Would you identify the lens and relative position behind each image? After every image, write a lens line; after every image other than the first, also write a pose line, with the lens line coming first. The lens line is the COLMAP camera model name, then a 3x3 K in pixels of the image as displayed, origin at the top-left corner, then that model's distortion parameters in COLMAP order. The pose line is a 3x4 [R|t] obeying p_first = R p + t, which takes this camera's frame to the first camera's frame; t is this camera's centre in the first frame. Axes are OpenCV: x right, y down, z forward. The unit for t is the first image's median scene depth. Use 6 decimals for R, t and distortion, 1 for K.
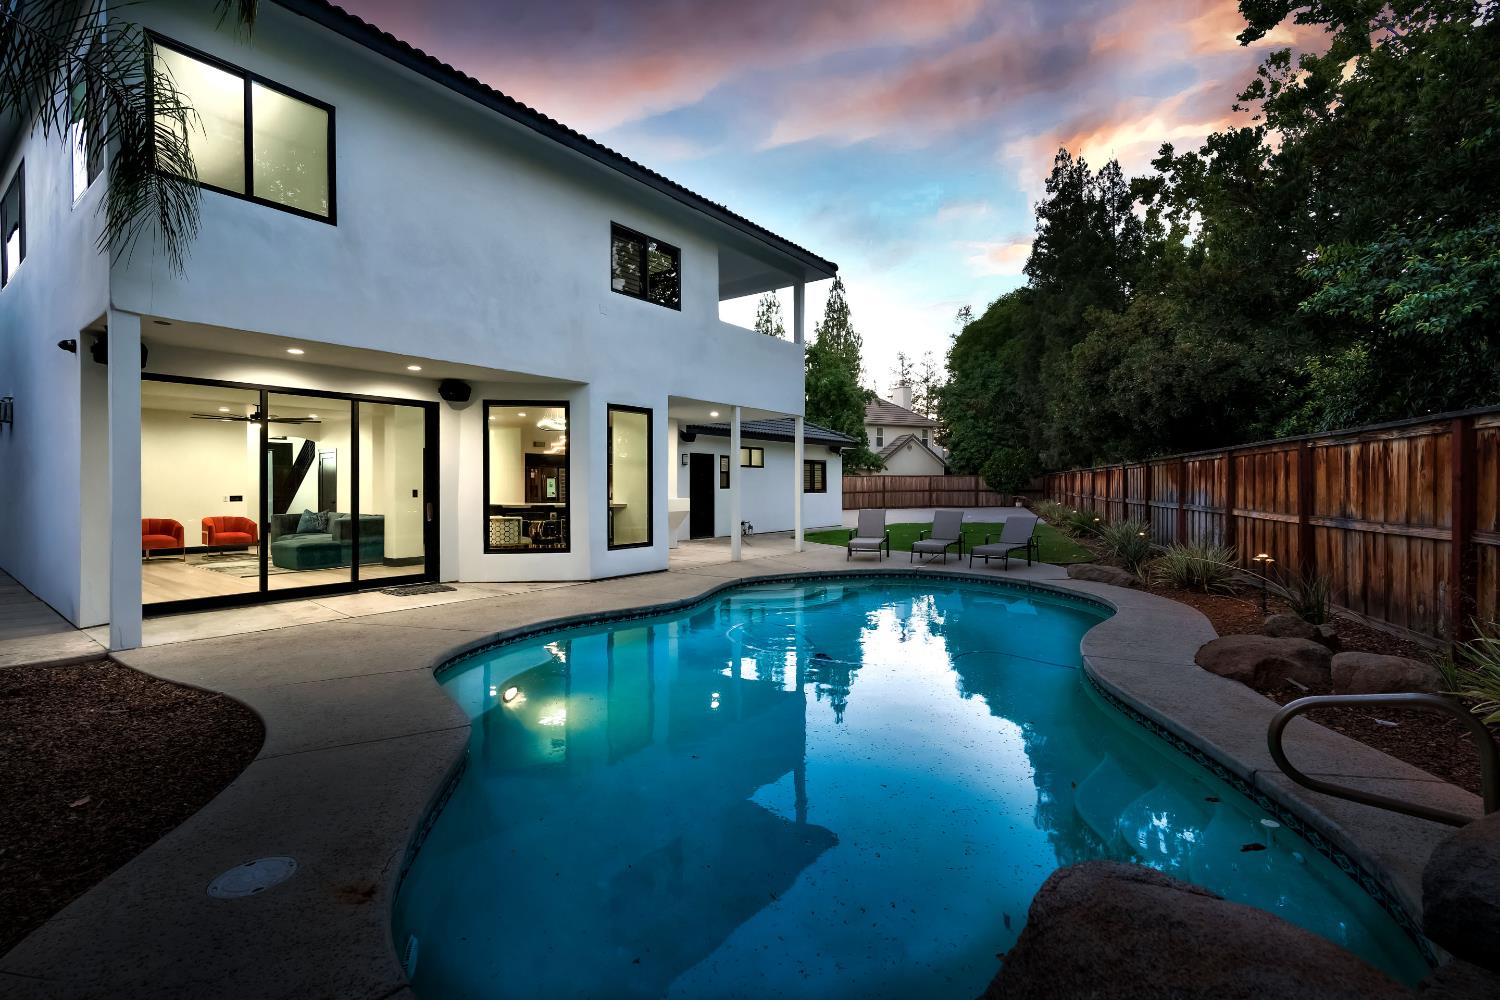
lens RADIAL K [[698.1, 0, 747.6], [0, 698.1, 494.5], [0, 0, 1]] dist [0.000296, 0.000050]
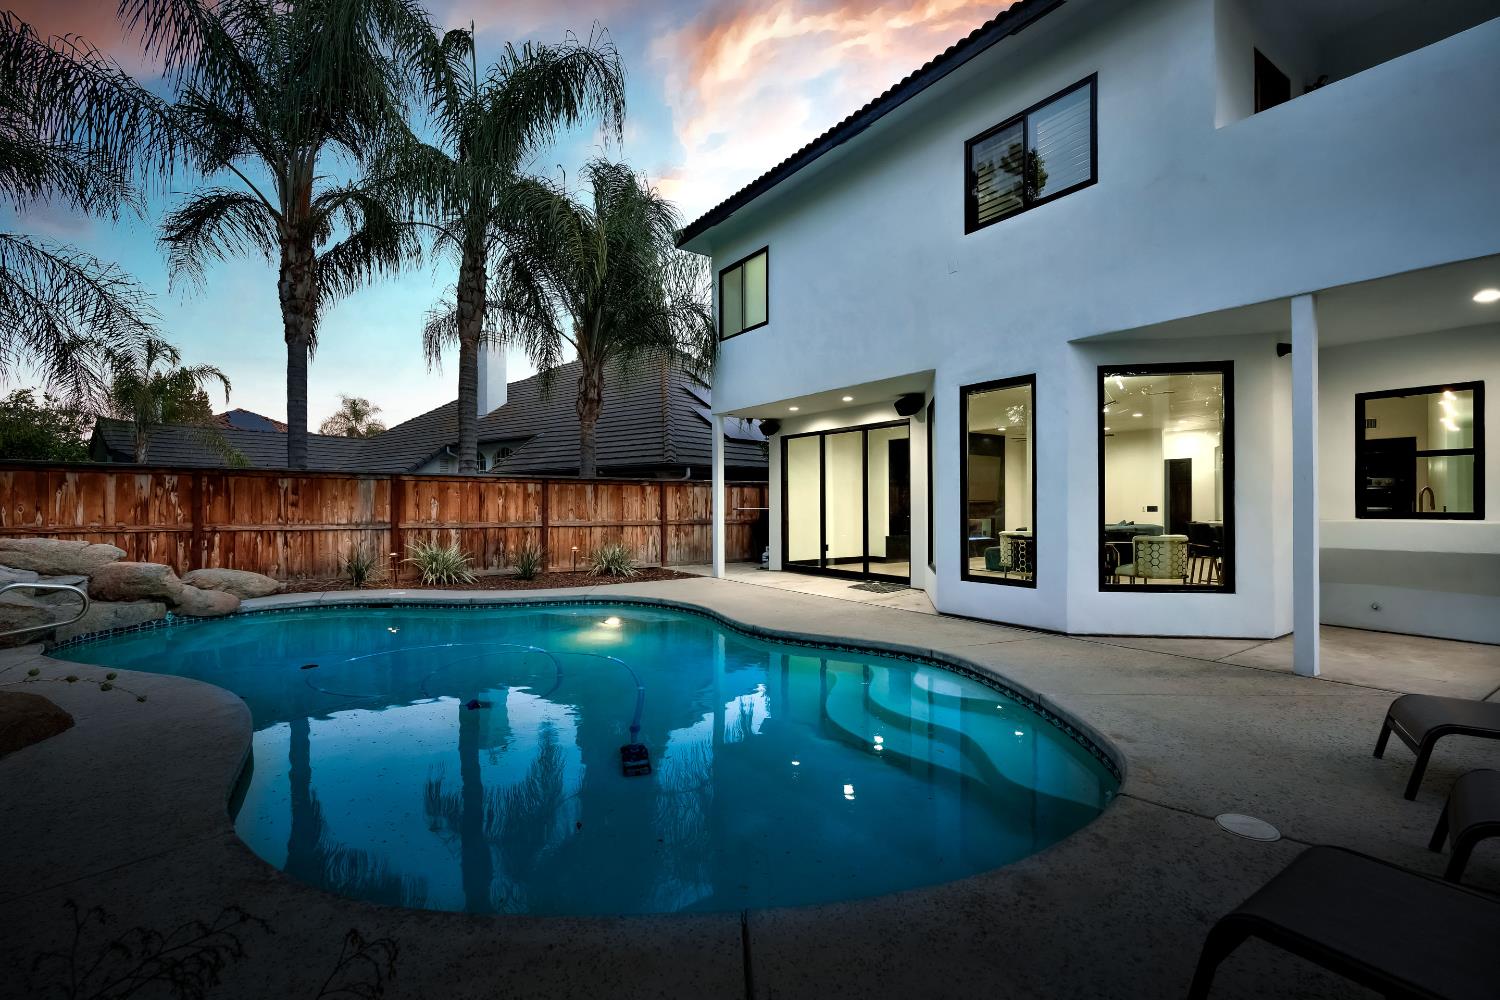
lens RADIAL K [[698.1, 0, 747.3], [0, 698.1, 494.7], [0, 0, 1]] dist [0.000296, 0.000050]
pose [[-0.356232, -0.003682, -0.934390, 0.688032], [-0.008338, 0.999965, -0.000761, -0.014635], [0.934360, 0.007520, -0.356250, 1.247230]]
